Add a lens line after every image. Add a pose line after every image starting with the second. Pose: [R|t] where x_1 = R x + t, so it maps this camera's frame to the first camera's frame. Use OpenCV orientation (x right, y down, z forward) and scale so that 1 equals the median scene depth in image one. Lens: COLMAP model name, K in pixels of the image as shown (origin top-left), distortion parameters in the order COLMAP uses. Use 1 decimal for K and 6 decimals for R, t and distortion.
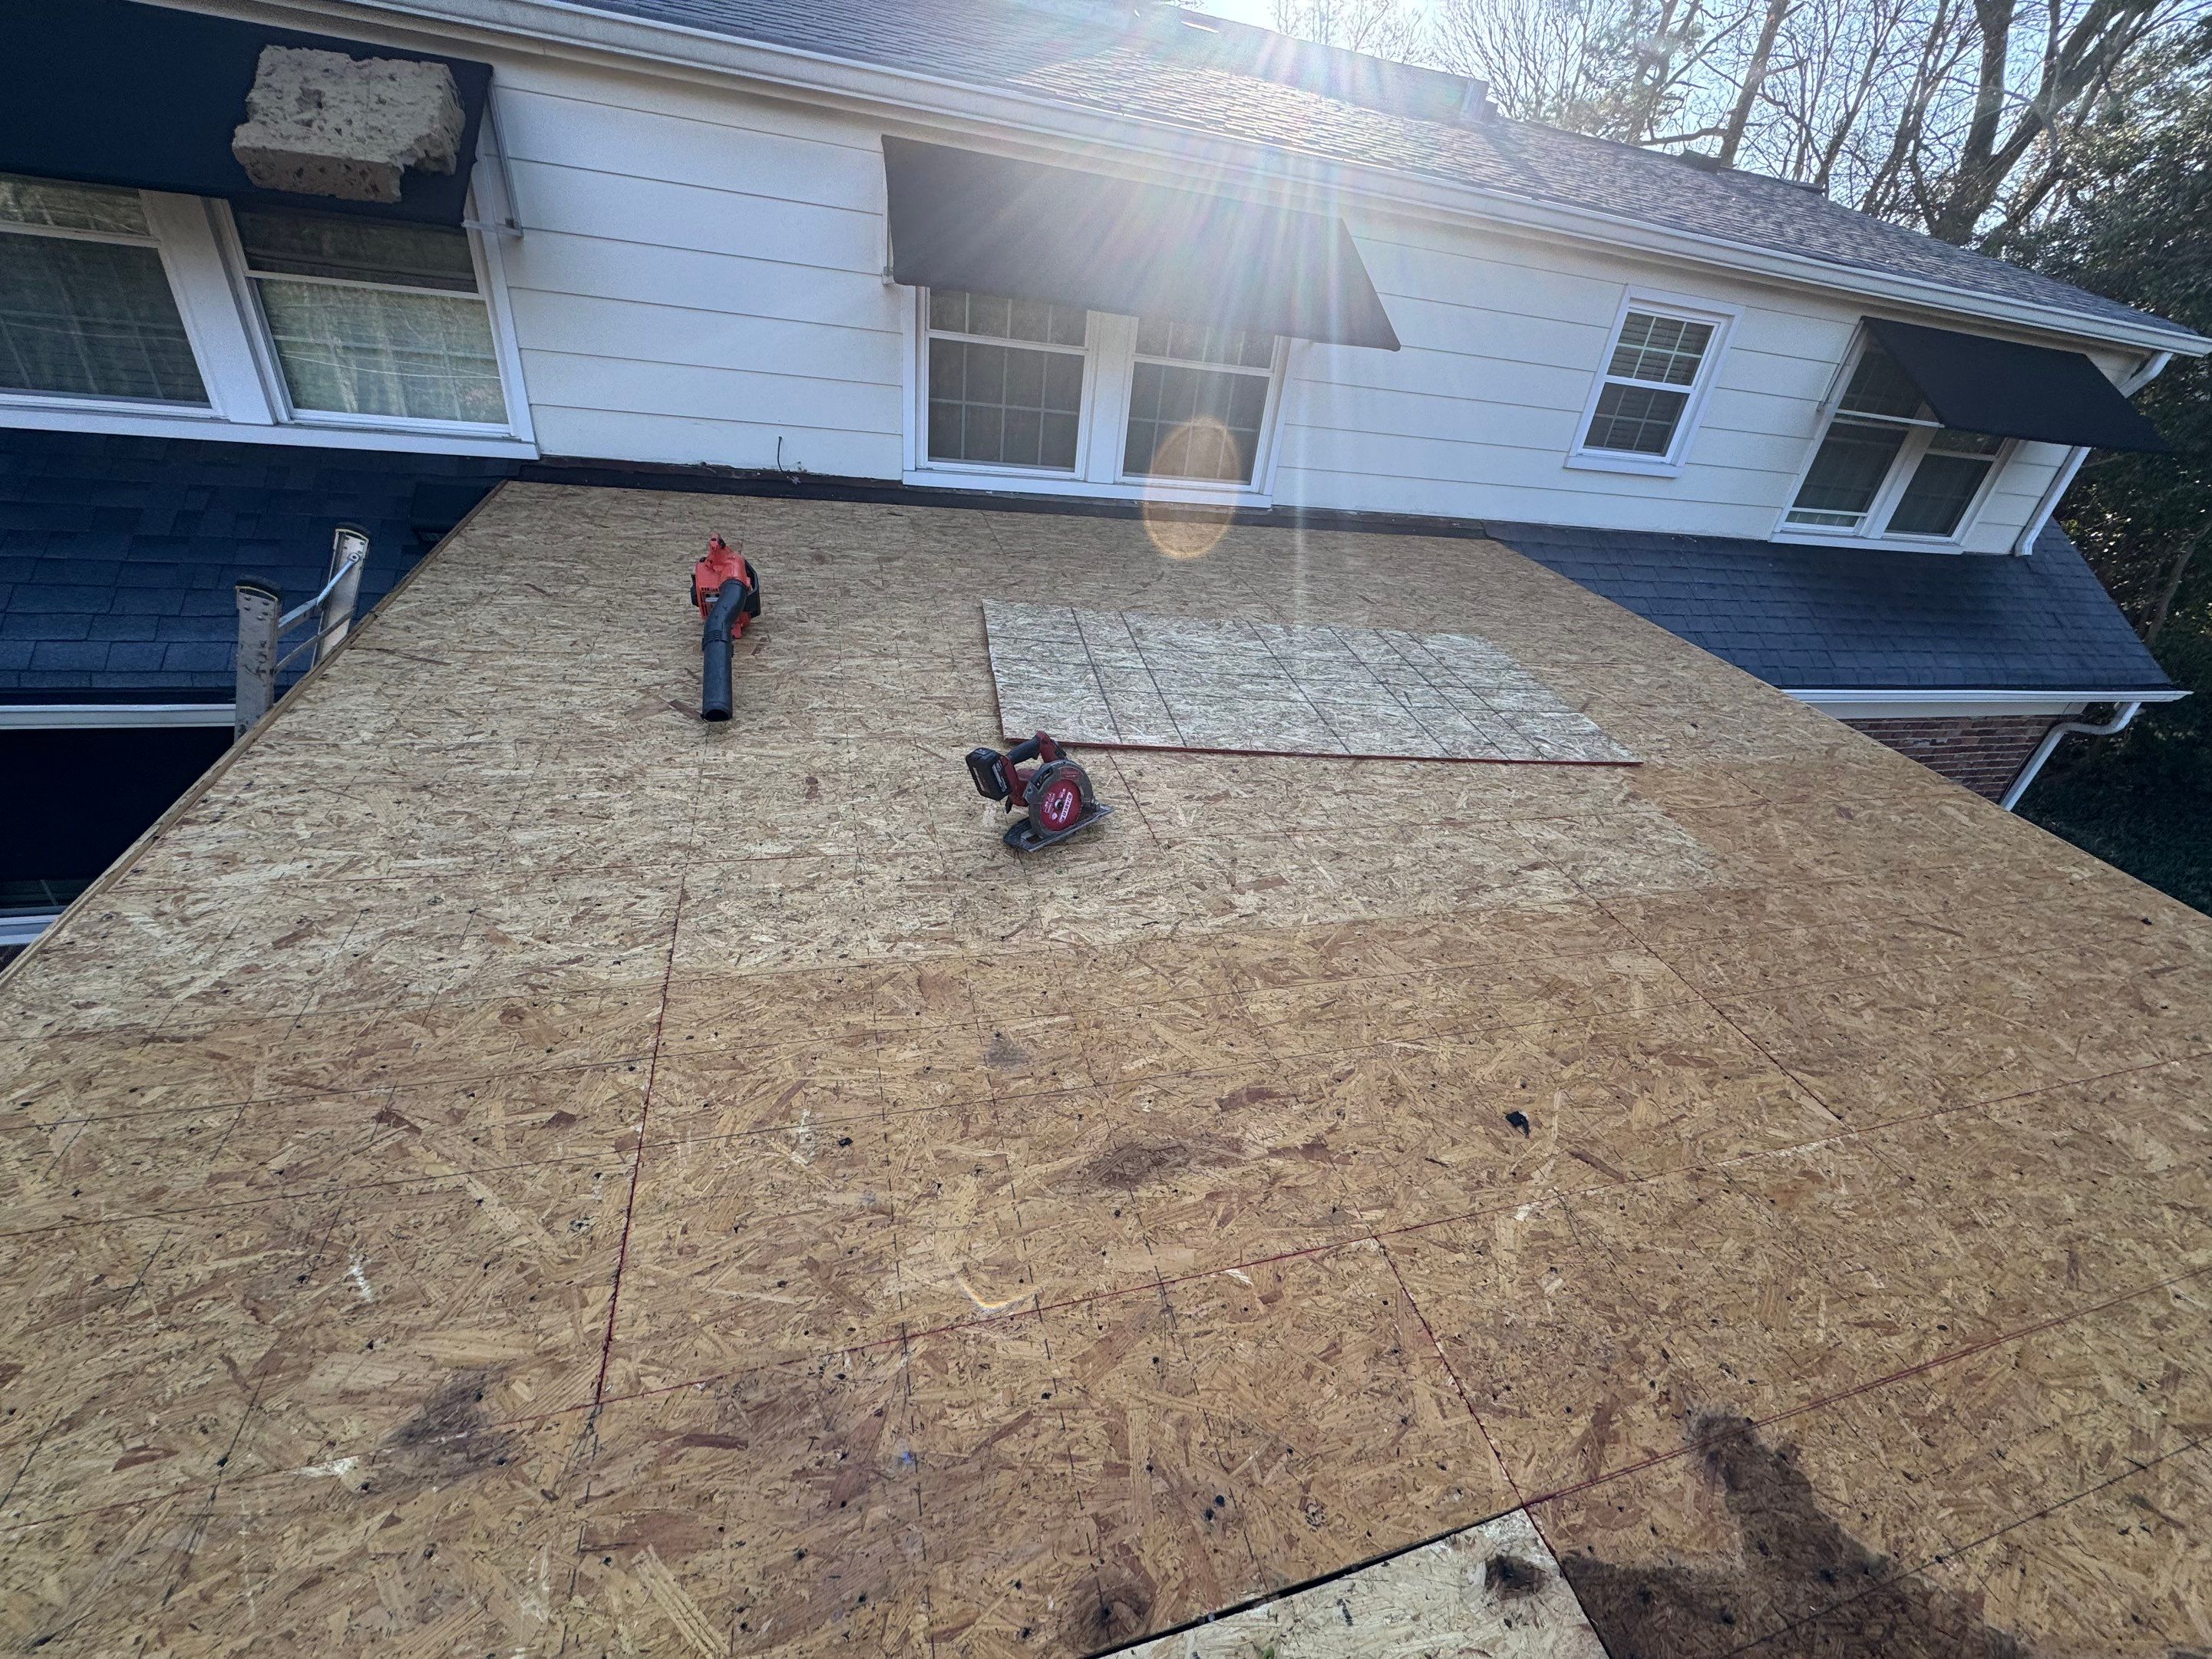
lens RADIAL K [[875.8, 0, 1105.6], [0, 875.8, 832.5], [0, 0, 1]] dist [-0.003457, 0.000766]
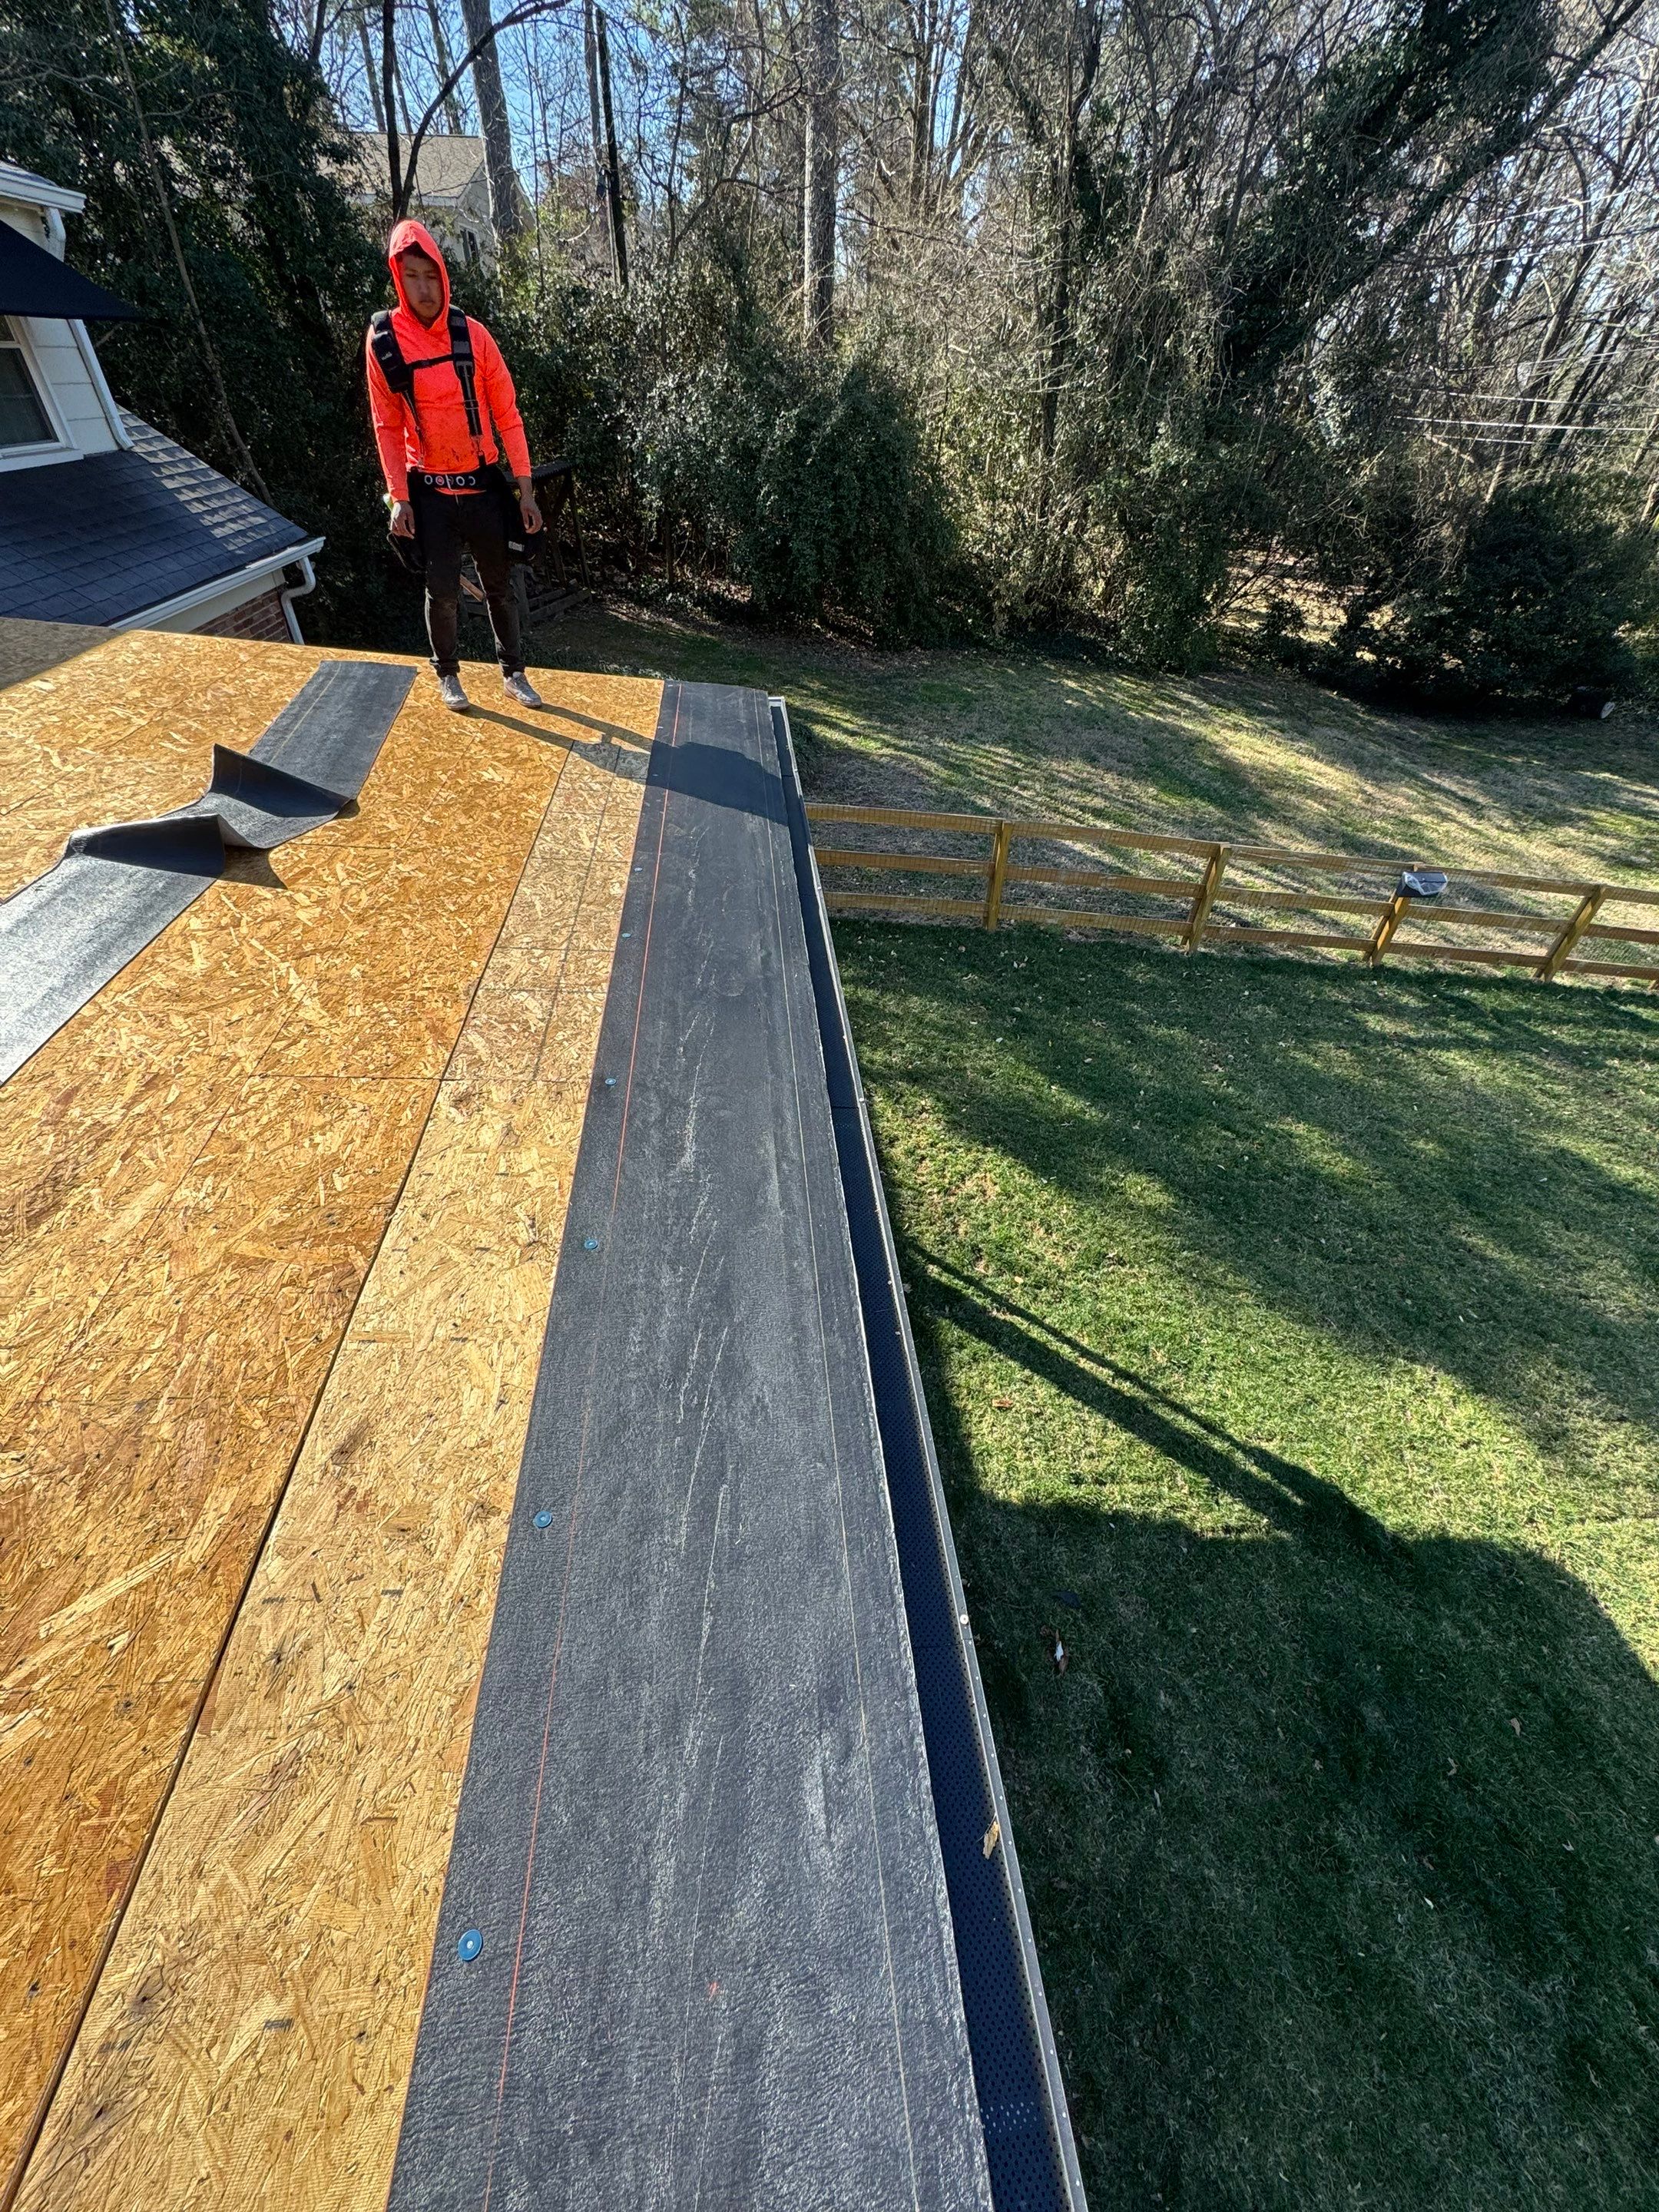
lens RADIAL K [[875.9, 0, 834.0], [0, 875.9, 1104.2], [0, 0, 1]] dist [-0.003457, 0.000766]
pose [[0.189253, -0.704791, 0.683706, -0.226954], [0.476727, 0.674671, 0.563517, 0.095086], [-0.858438, 0.219293, 0.463676, -0.162072]]
